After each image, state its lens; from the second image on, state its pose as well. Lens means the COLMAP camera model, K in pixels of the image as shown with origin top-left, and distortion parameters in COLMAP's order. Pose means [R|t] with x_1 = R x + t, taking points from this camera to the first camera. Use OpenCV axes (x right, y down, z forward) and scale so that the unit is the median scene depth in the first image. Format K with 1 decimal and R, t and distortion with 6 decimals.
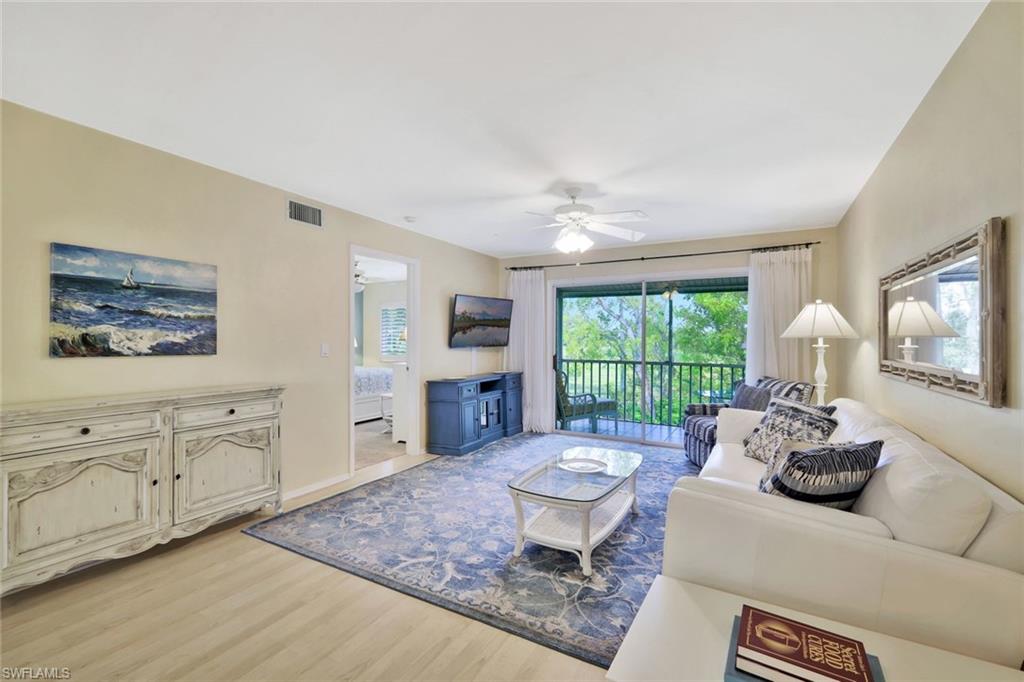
lens RADIAL K [[444.3, 0, 512.0], [0, 444.3, 341.0], [0, 0, 1]] dist [0.000019, 0.000008]
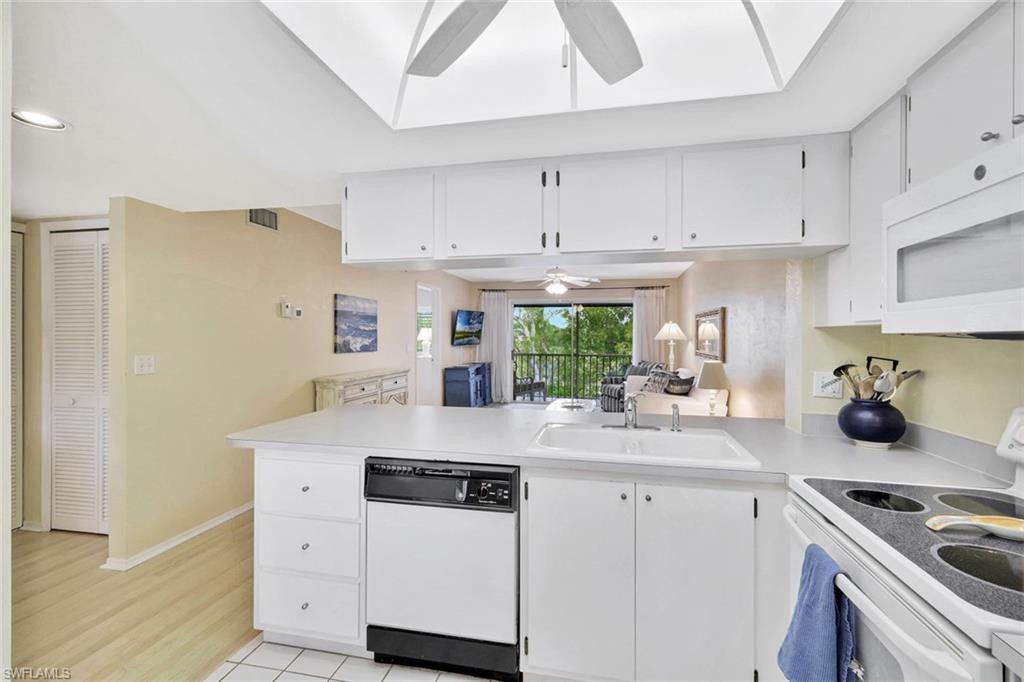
lens RADIAL K [[448.9, 0, 512.0], [0, 448.9, 341.0], [0, 0, 1]] dist [0.000872, 0.000058]
pose [[0.957584, -0.004099, 0.288126, -0.604364], [0.001191, 0.999947, 0.010268, -0.024670], [-0.288152, -0.009490, 0.957538, -0.766862]]
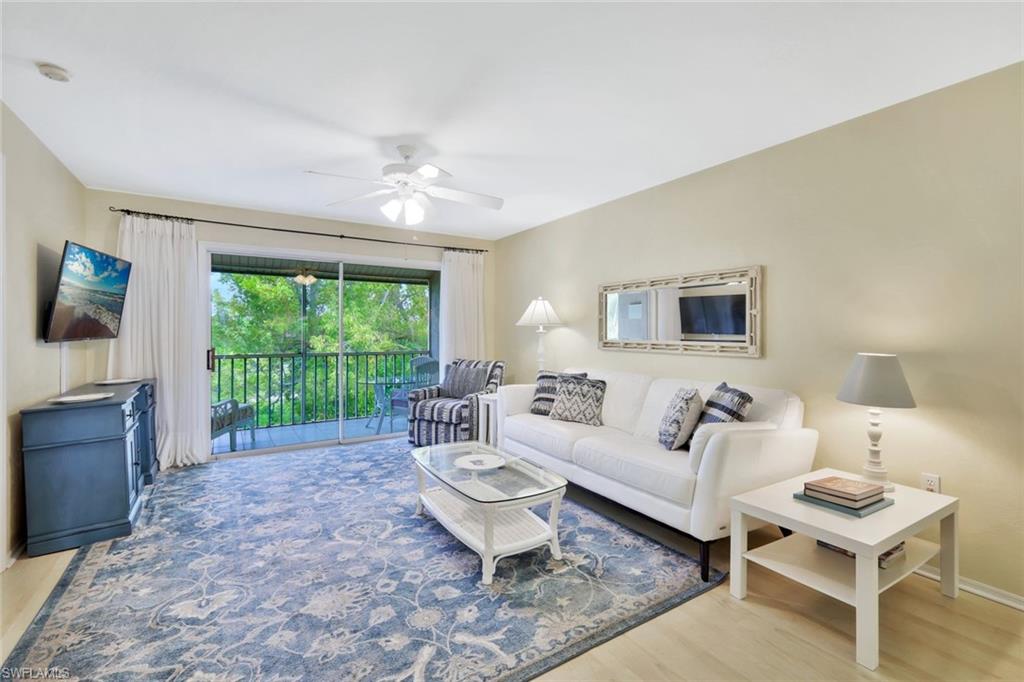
lens RADIAL K [[449.6, 0, 514.2], [0, 449.6, 335.2], [0, 0, 1]] dist [0.007221, 0.000179]
pose [[0.475432, -0.012876, 0.879658, -0.545626], [0.005524, 0.999917, 0.011650, 0.006693], [-0.879735, -0.000680, 0.475463, 0.430625]]
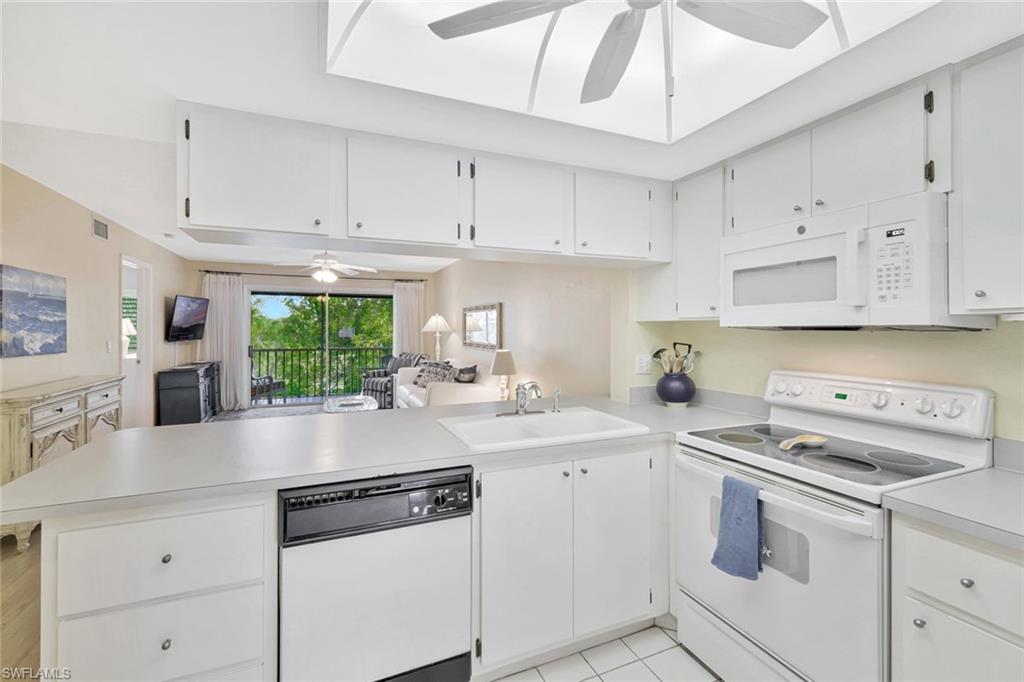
lens RADIAL K [[449.9, 0, 514.8], [0, 449.9, 330.3], [0, 0, 1]] dist [0.001402, 0.000021]
pose [[0.608753, -0.009439, 0.793303, -0.808206], [0.005901, 0.999955, 0.007370, -0.027748], [-0.793338, 0.000195, 0.608782, -0.621309]]
